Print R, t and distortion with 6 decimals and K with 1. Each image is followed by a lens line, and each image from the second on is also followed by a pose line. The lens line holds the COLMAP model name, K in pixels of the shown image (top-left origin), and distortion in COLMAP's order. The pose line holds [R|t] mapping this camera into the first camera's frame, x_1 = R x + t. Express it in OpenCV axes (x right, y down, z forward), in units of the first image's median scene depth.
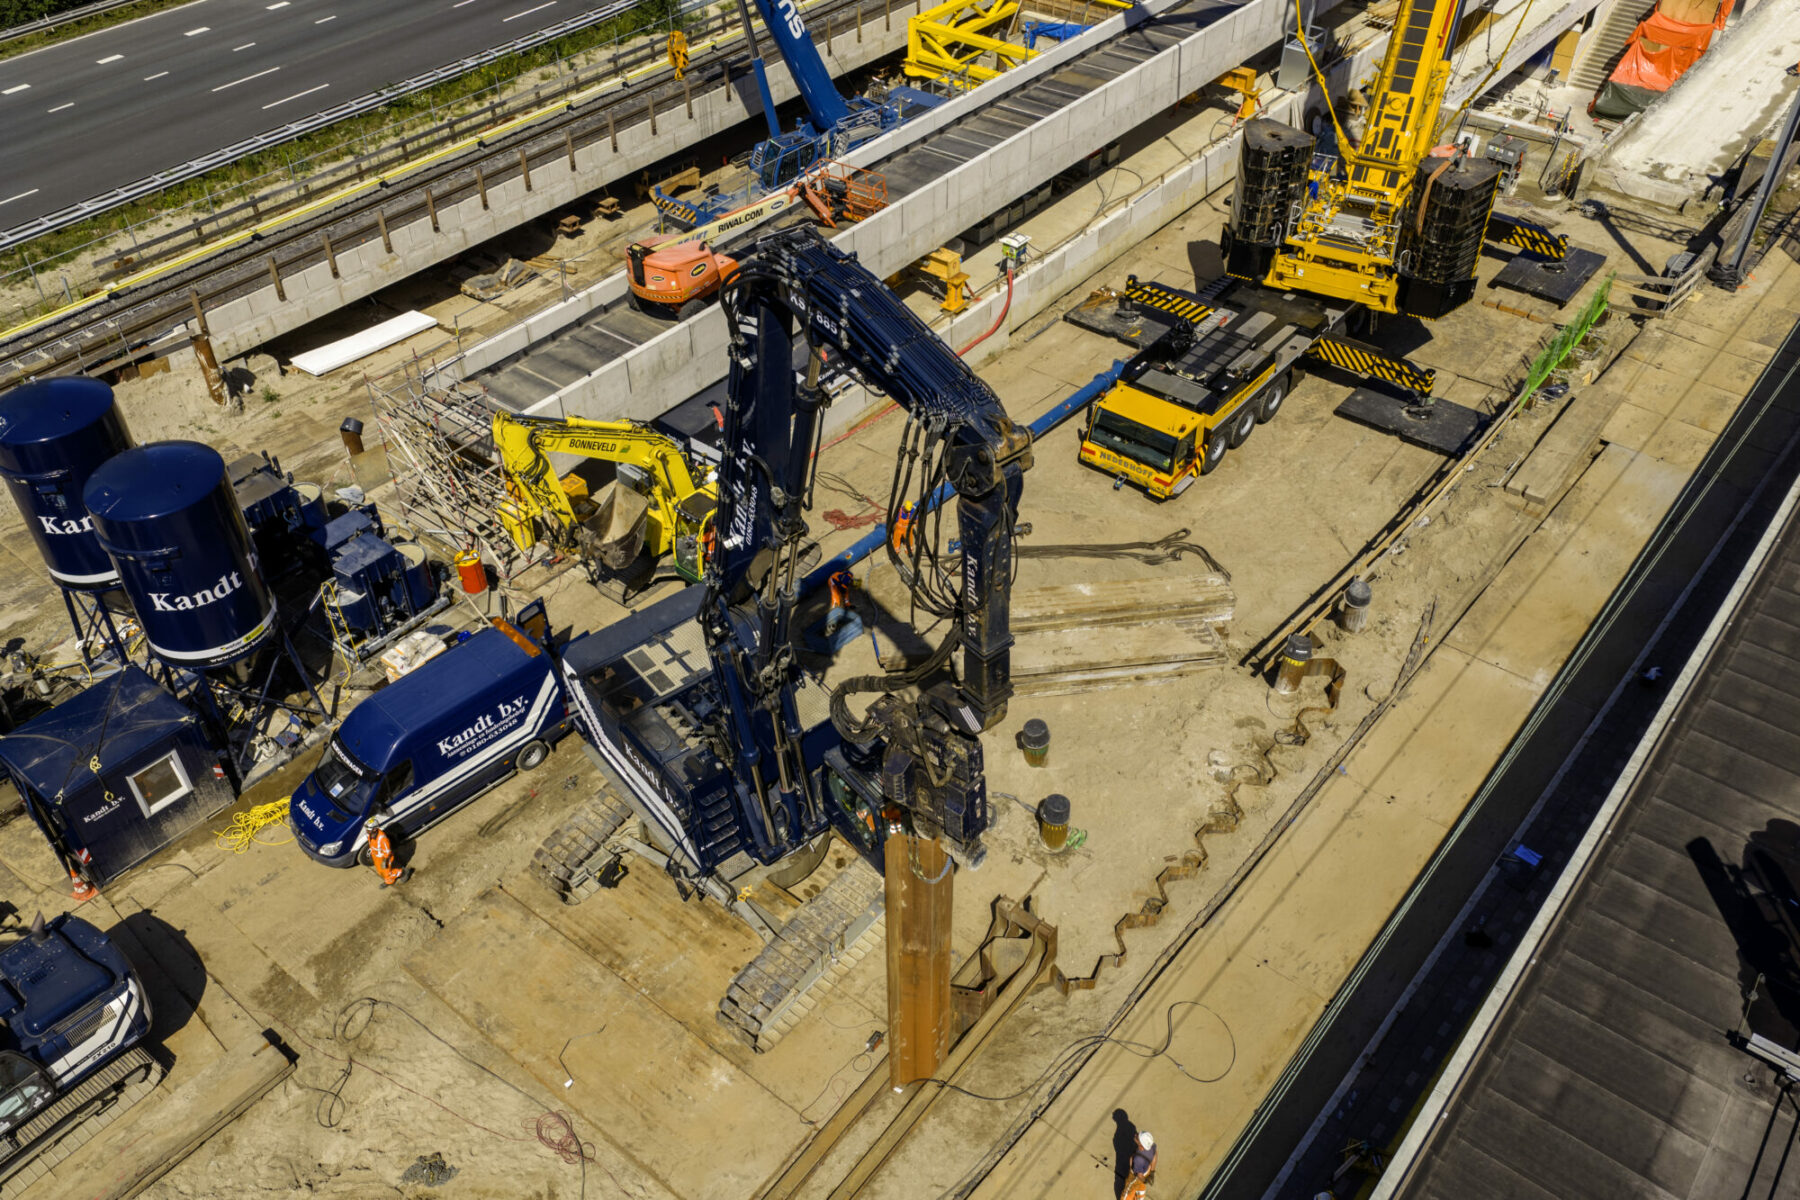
lens RADIAL K [[1493.2, 0, 900.0], [0, 1493.2, 600.0], [0, 0, 1]] dist [0.016930, -0.017784]
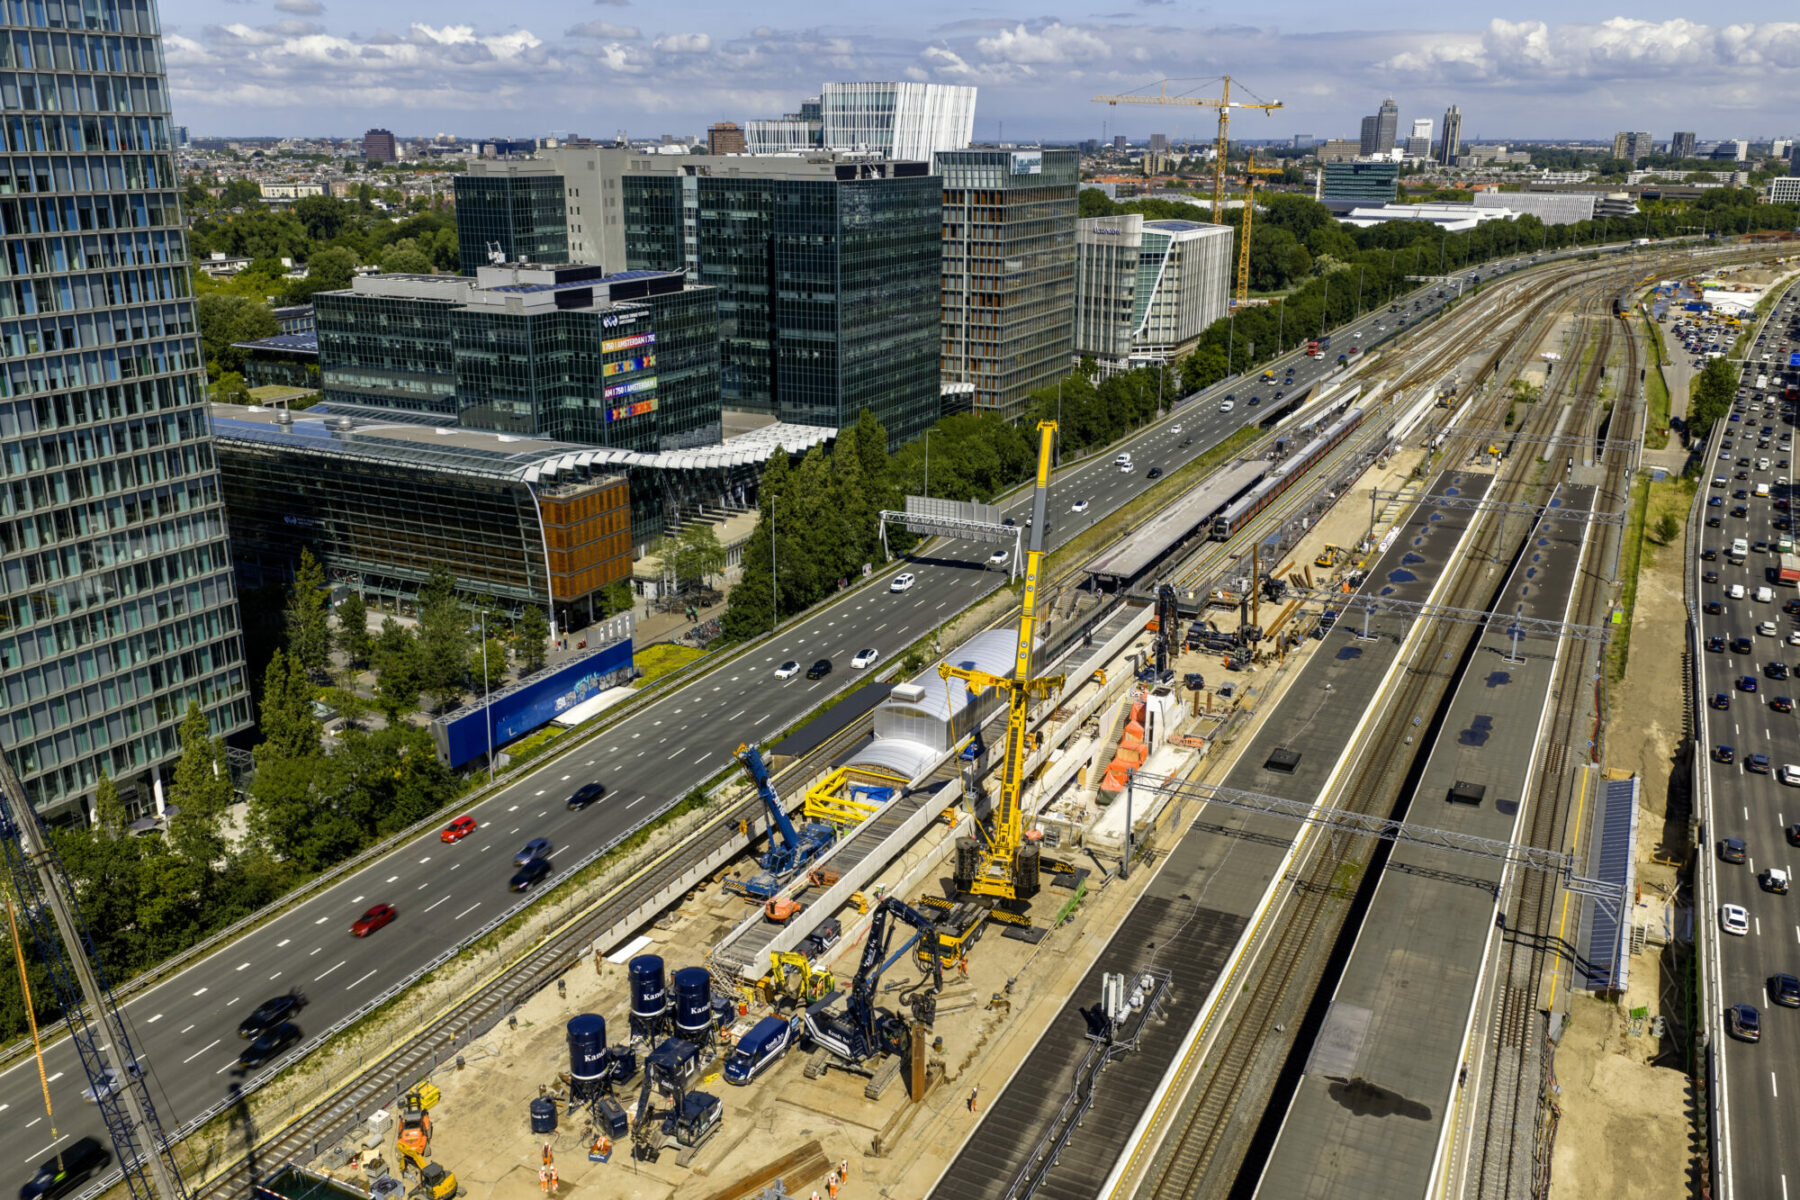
lens RADIAL K [[1493.2, 0, 900.0], [0, 1493.2, 600.0], [0, 0, 1]] dist [0.016930, -0.017784]
pose [[0.977376, -0.057630, 0.203508, -0.432483], [0.133200, 0.915109, -0.380569, 0.341918], [-0.164300, 0.399066, 0.902082, -1.760637]]
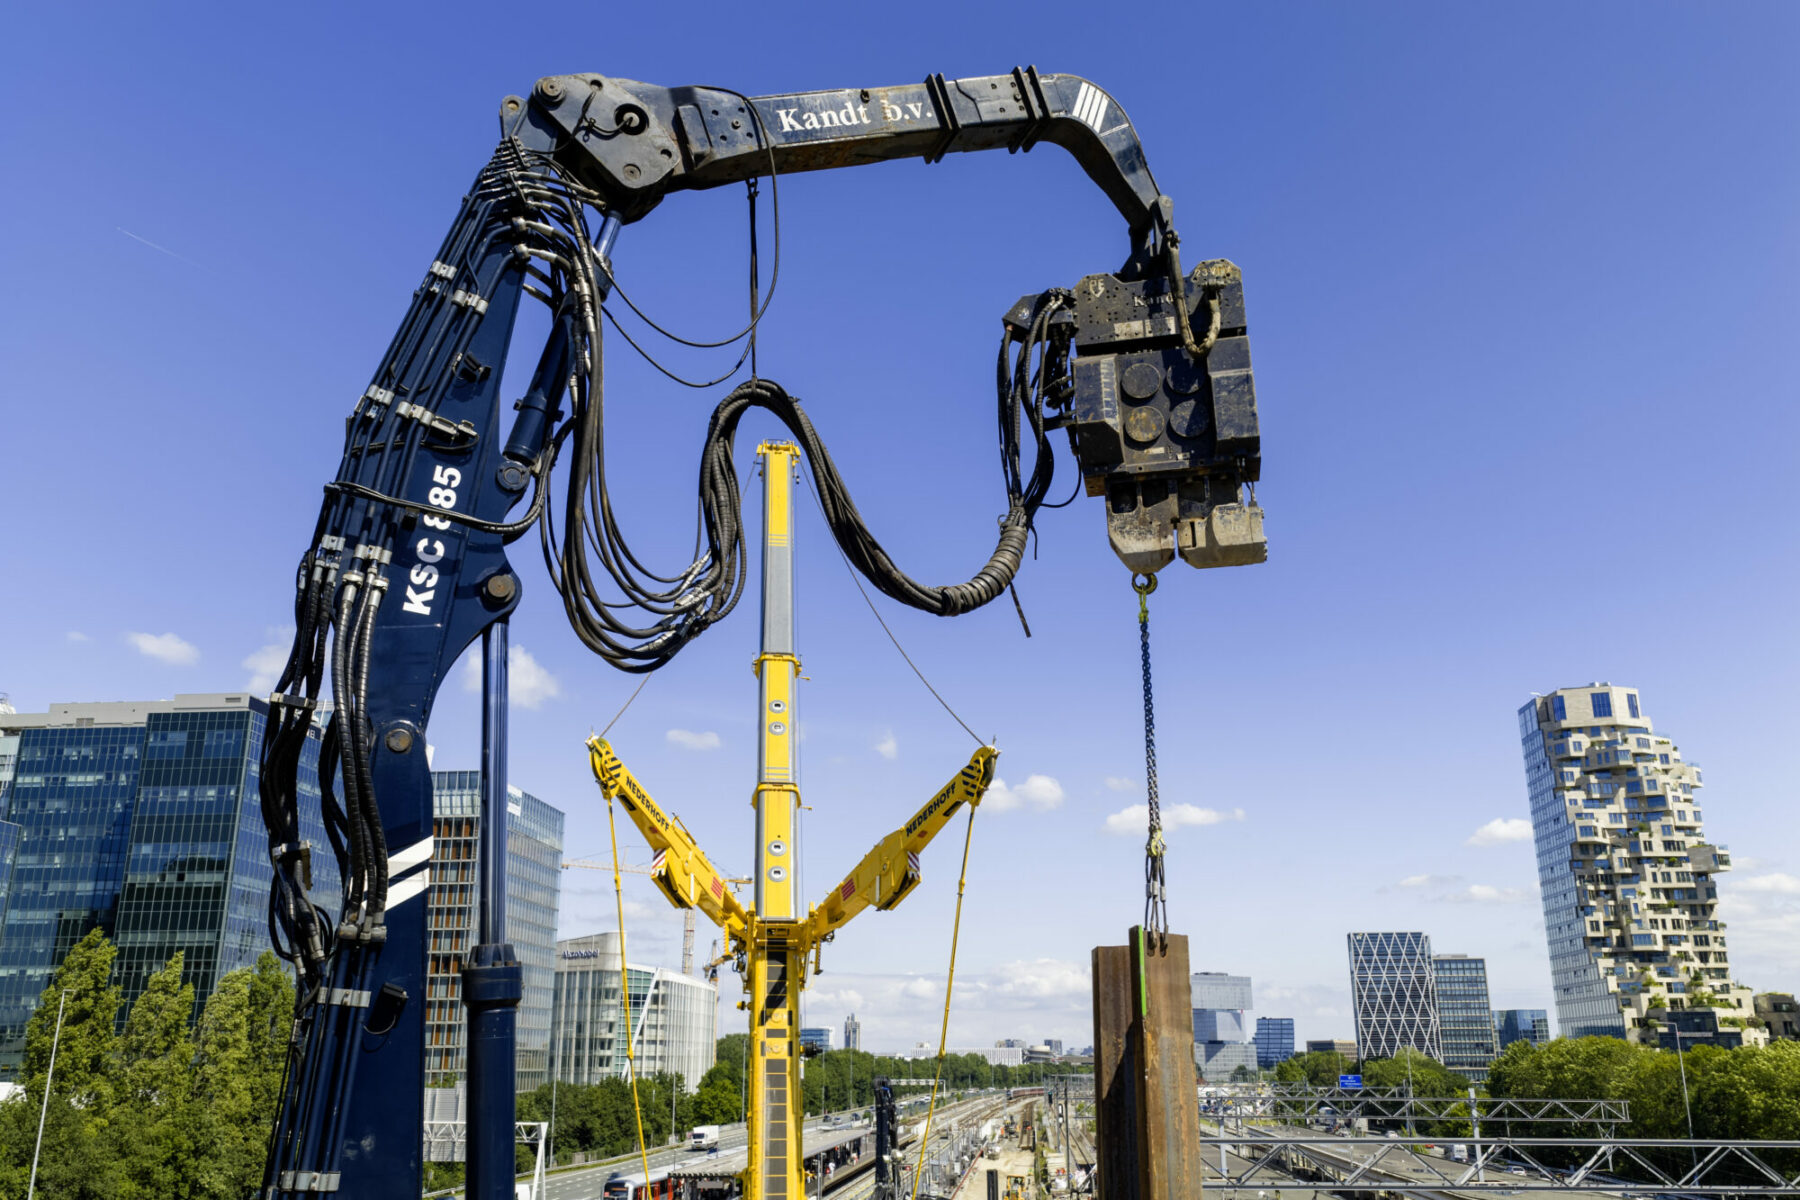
lens RADIAL K [[1493.2, 0, 900.0], [0, 1493.2, 600.0], [0, 0, 1]] dist [0.016930, -0.017784]
pose [[0.830535, 0.167943, 0.531043, -0.131412], [0.361452, 0.562885, -0.743312, 0.076732], [-0.423751, 0.809293, 0.406792, 0.271459]]
